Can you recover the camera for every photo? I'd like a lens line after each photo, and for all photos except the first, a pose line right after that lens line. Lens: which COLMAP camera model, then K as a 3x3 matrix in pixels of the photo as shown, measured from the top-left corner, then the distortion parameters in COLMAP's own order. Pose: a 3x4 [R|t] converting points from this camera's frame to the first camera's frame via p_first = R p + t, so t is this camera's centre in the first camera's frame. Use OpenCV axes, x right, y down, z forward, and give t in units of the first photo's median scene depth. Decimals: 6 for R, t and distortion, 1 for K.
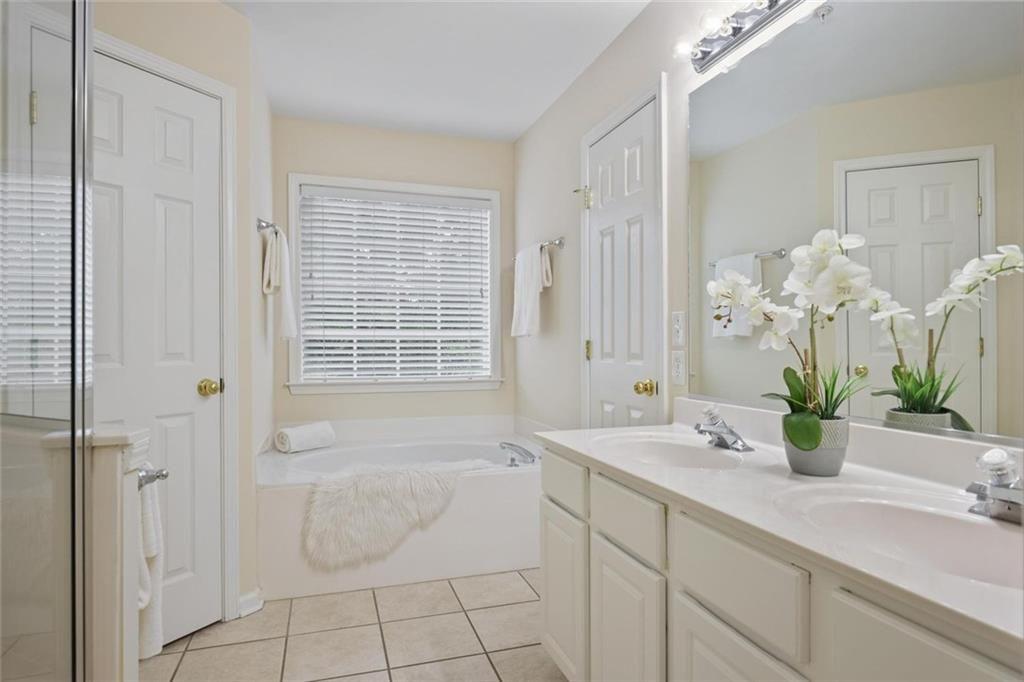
lens RADIAL K [[584.0, 0, 512.0], [0, 584.0, 341.0], [0, 0, 1]] dist [0.003926, 0.000435]
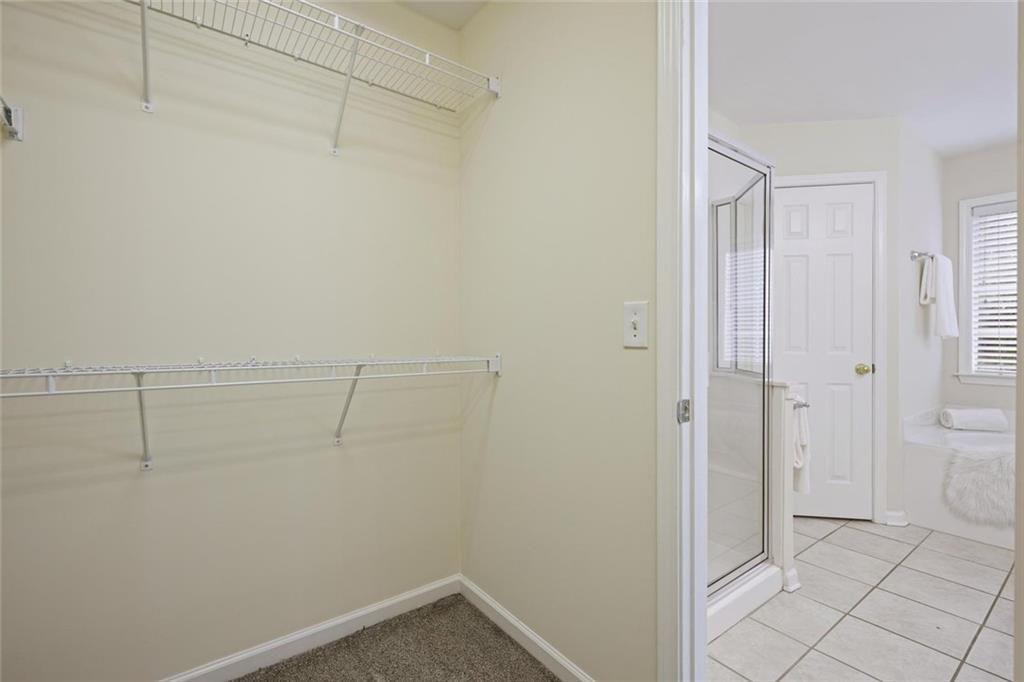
lens RADIAL K [[463.7, 0, 513.8], [0, 463.7, 343.7], [0, 0, 1]] dist [-0.000234, 0.000101]
pose [[0.331035, 0.014484, -0.943507, 0.307034], [0.003040, 0.999861, 0.016416, -0.011365], [0.943613, -0.008302, 0.330945, -0.266440]]
